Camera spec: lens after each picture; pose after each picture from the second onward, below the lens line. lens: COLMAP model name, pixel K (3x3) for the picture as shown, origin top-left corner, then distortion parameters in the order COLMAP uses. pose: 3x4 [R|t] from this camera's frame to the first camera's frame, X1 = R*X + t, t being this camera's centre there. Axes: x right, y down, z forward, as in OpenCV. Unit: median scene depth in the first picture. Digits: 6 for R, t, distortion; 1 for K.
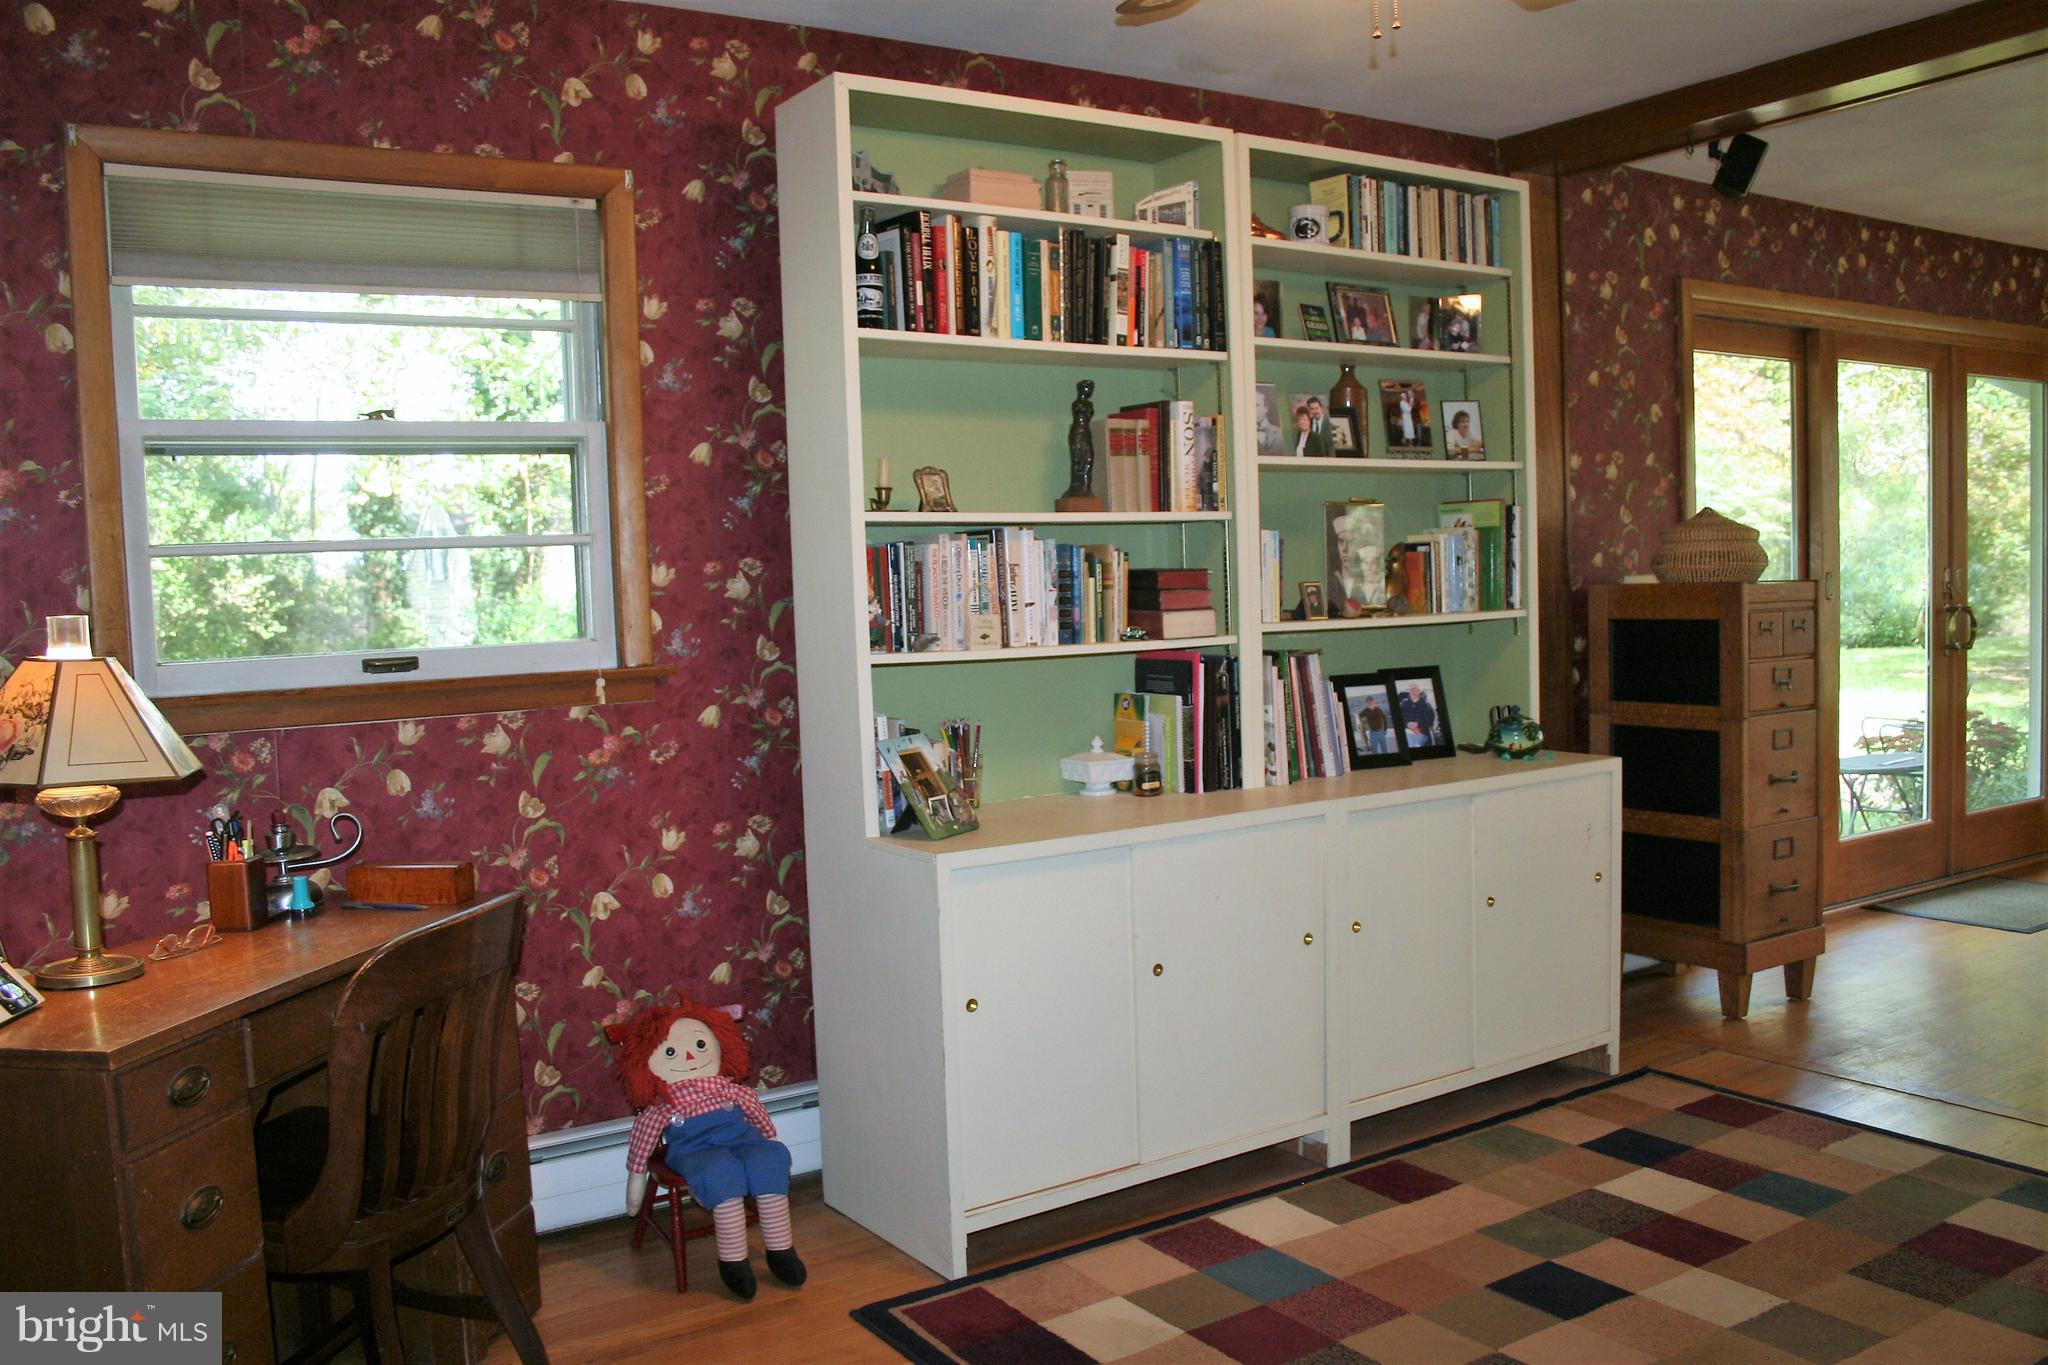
lens RADIAL K [[1713.9, 0, 1036.4], [0, 1713.9, 675.7], [0, 0, 1]] dist [-0.147054, 0.114184]
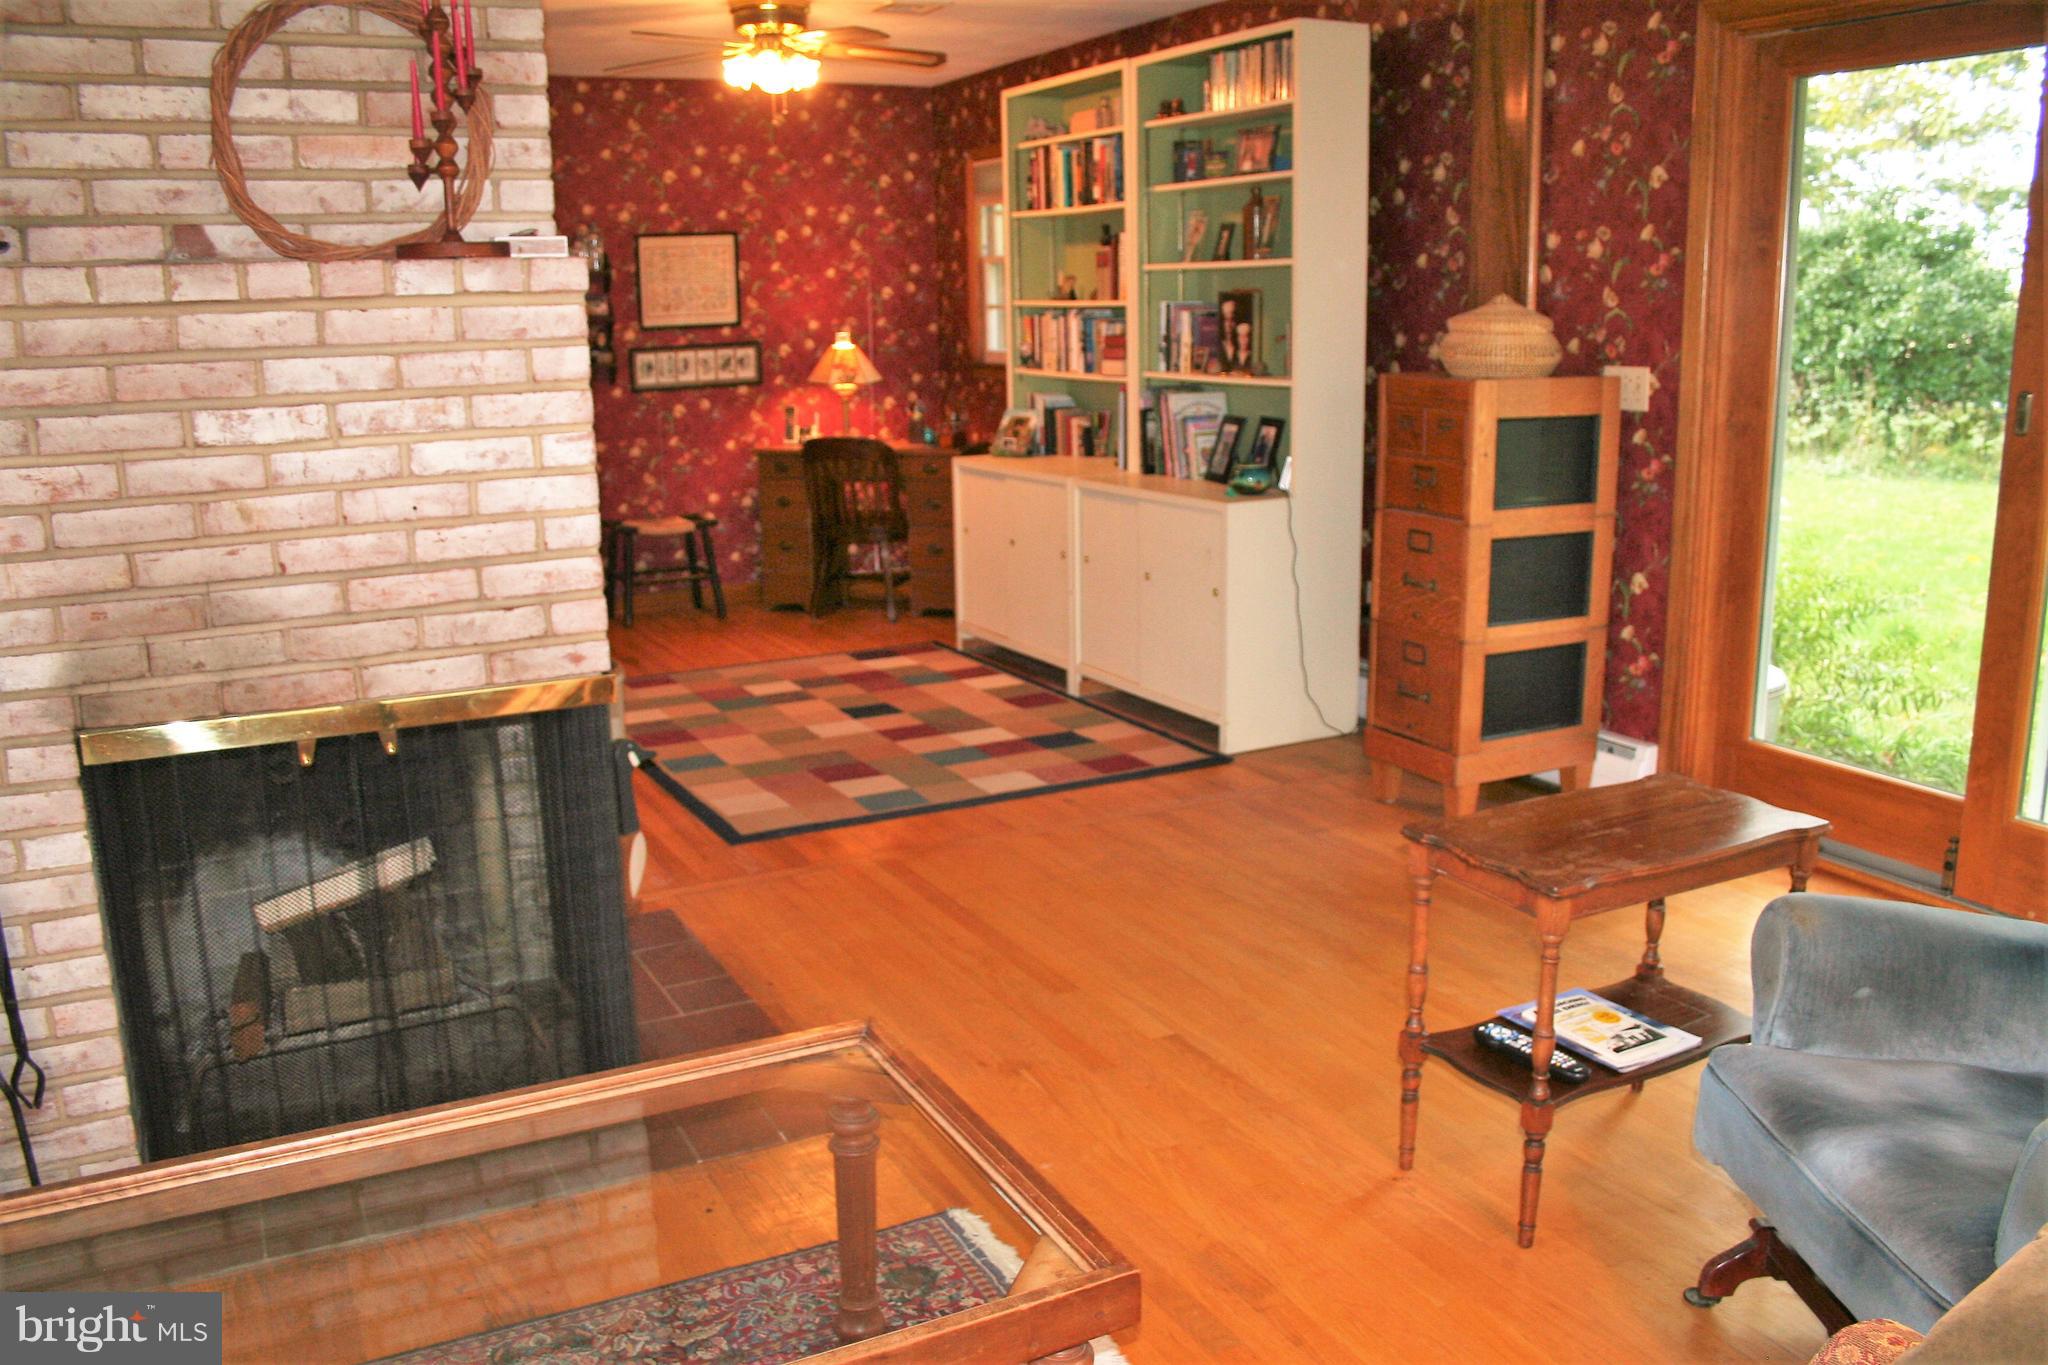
lens RADIAL K [[1713.9, 0, 1032.9], [0, 1713.9, 687.5], [0, 0, 1]] dist [-0.147054, 0.114184]
pose [[-0.106612, 0.250198, -0.962307, 1.776299], [-0.043168, 0.965746, 0.255874, -0.150910], [0.993363, 0.068820, -0.092159, 1.082907]]
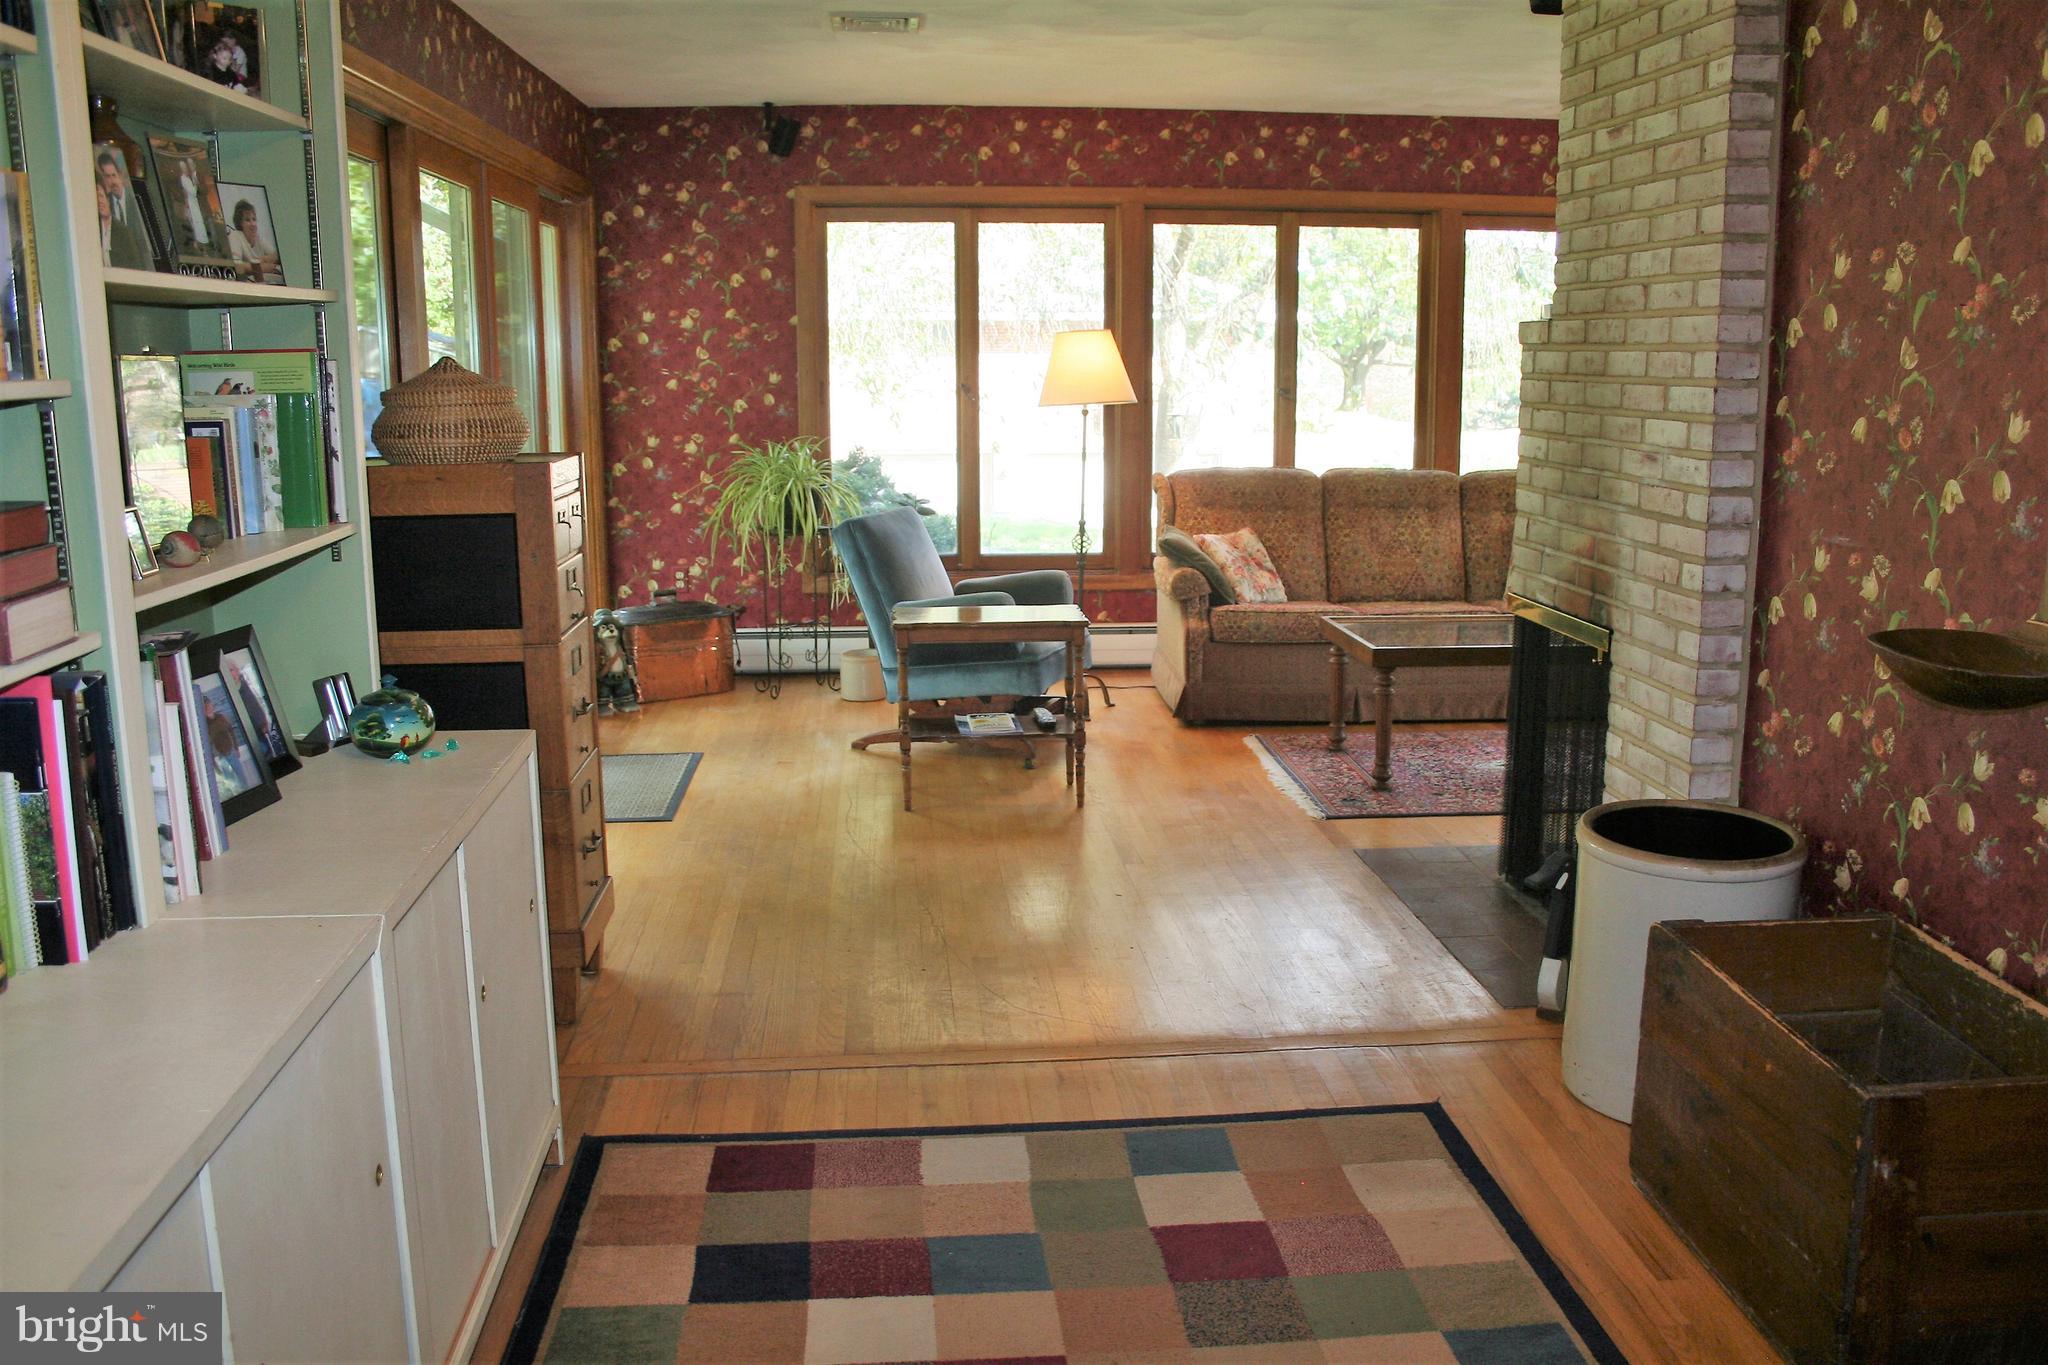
lens RADIAL K [[1713.9, 0, 1023.2], [0, 1713.9, 686.9], [0, 0, 1]] dist [-0.147054, 0.114184]
pose [[0.486717, -0.144779, 0.861479, -0.169210], [0.047465, 0.989097, 0.139410, -0.062051], [-0.872269, -0.026963, 0.488282, 0.534340]]
